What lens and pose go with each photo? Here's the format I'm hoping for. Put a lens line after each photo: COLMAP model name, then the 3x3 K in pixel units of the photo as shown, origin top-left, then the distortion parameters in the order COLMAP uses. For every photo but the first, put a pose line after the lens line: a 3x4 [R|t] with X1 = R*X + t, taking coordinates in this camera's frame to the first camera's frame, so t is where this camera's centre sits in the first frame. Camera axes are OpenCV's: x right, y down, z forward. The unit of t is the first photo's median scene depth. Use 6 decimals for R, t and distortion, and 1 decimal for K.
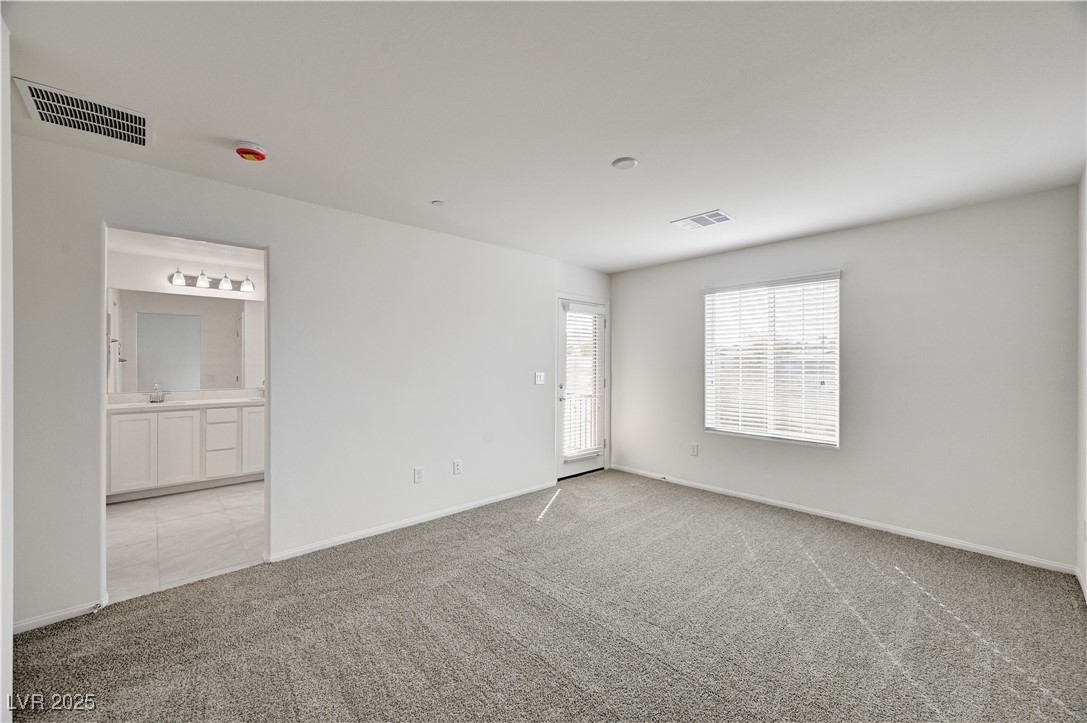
lens RADIAL K [[424.7, 0, 547.2], [0, 424.7, 363.8], [0, 0, 1]] dist [0.000732, 0.000193]
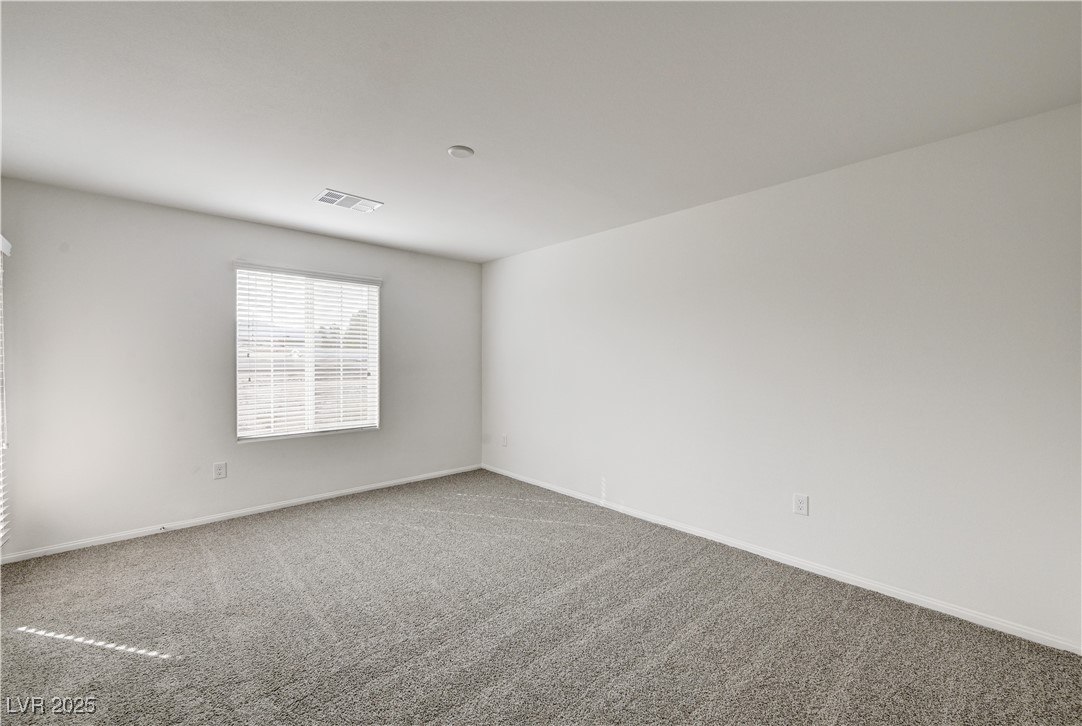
lens RADIAL K [[451.8, 0, 534.8], [0, 451.8, 365.2], [0, 0, 1]] dist [0.016795, -0.000181]
pose [[0.006347, -0.012881, 0.999897, -0.498877], [-0.001516, 0.999916, 0.012891, 0.003399], [-0.999979, -0.001598, 0.006327, 0.473779]]
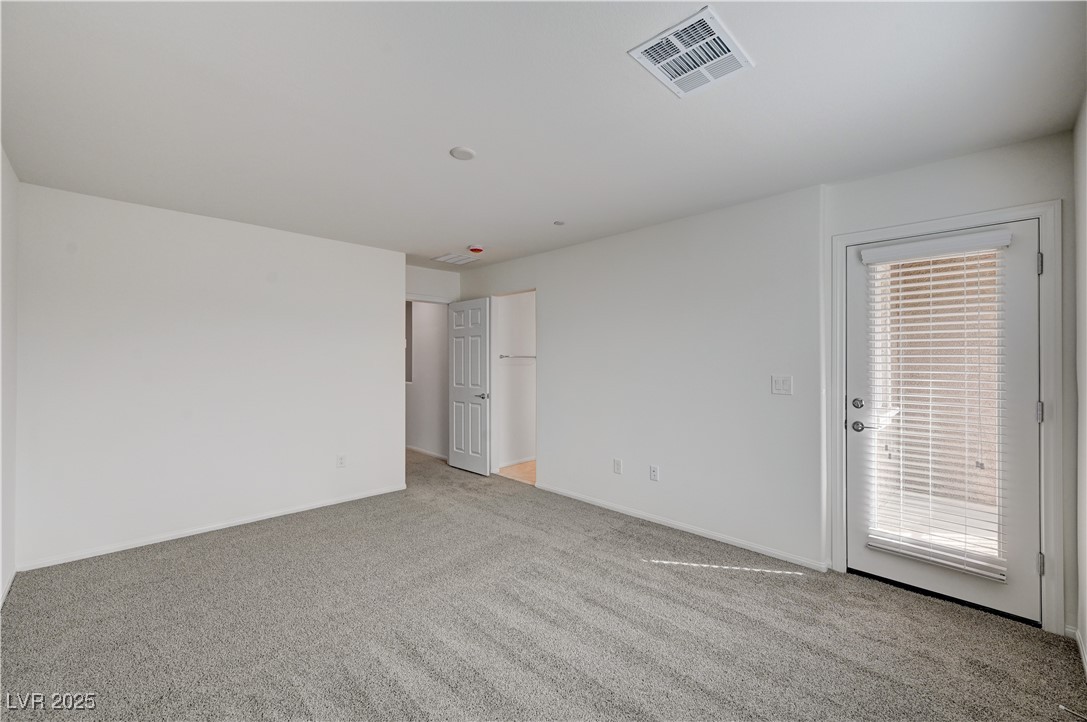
lens RADIAL K [[452.0, 0, 542.8], [0, 452.0, 357.8], [0, 0, 1]] dist [0.000850, 0.000836]
pose [[0.028841, -0.000837, -0.999584, 0.706244], [0.000181, 1.000000, -0.000832, -0.005698], [0.999584, -0.000157, 0.028841, 0.674698]]
